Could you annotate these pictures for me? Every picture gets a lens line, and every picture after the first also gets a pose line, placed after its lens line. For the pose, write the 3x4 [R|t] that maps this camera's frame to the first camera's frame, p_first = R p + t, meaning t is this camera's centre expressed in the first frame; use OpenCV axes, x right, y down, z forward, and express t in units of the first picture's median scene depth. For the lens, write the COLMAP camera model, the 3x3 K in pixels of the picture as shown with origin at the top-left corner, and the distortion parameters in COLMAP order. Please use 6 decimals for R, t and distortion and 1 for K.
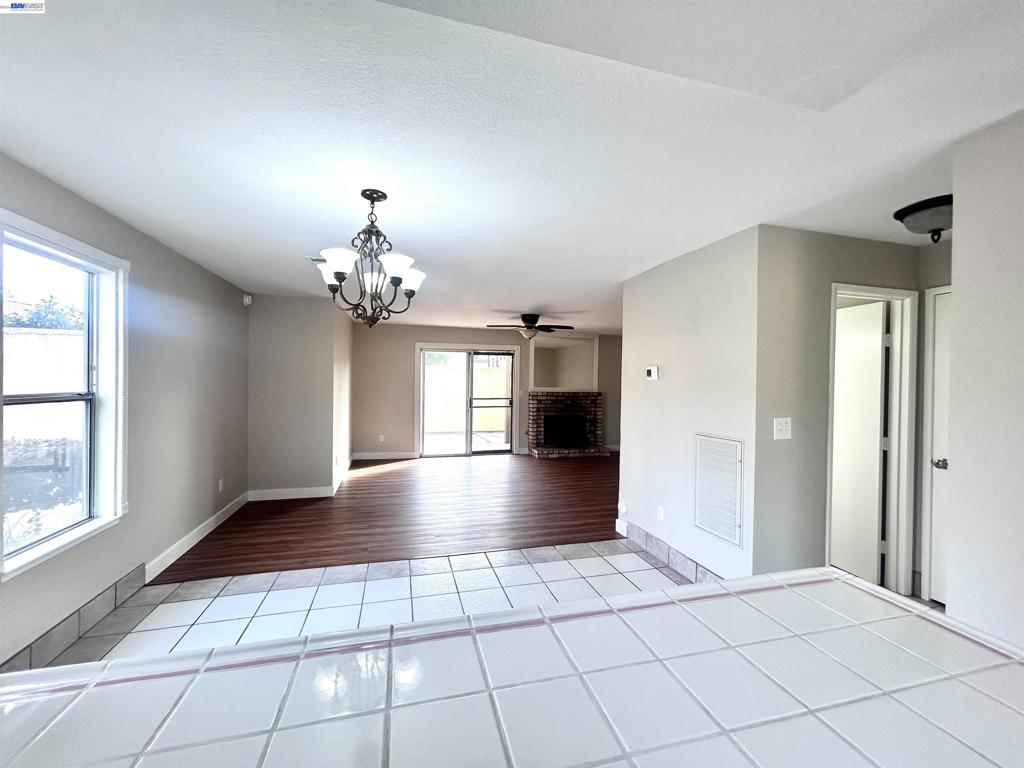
lens RADIAL K [[410.6, 0, 511.0], [0, 410.6, 382.9], [0, 0, 1]] dist [-0.000853, -0.000113]
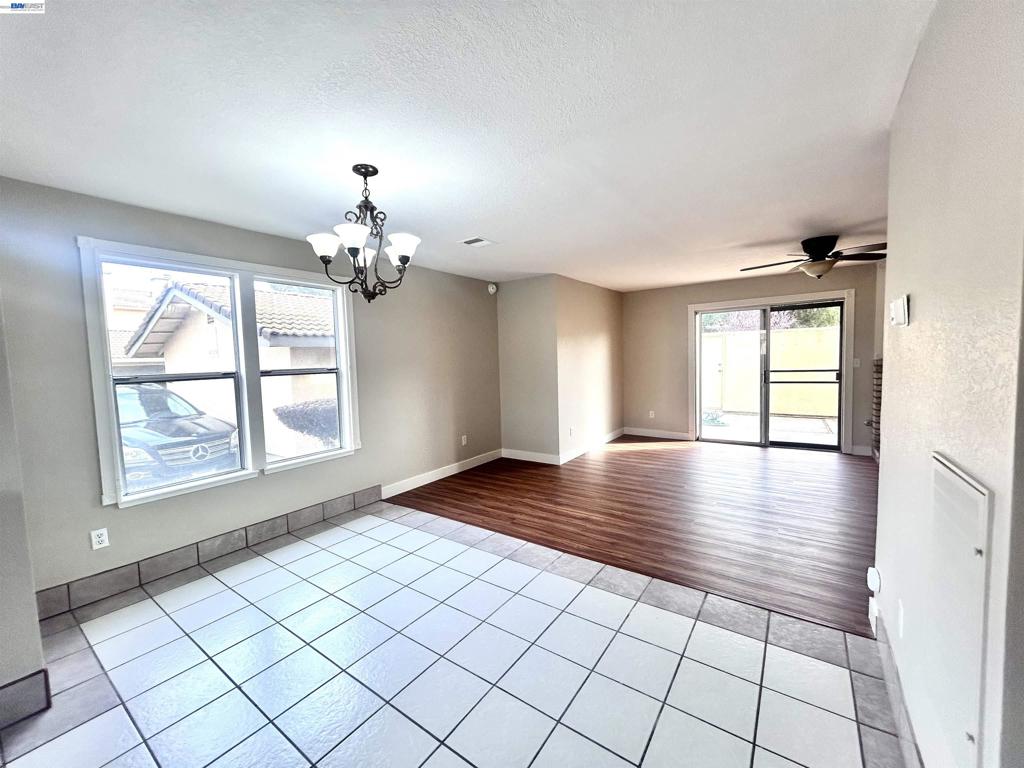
lens RADIAL K [[410.6, 0, 511.0], [0, 410.6, 382.9], [0, 0, 1]] dist [-0.000853, -0.000113]
pose [[0.632220, 0.016126, -0.774621, 0.364791], [0.033404, 0.998286, 0.048046, 0.016495], [0.774069, -0.056251, 0.630598, 0.322331]]
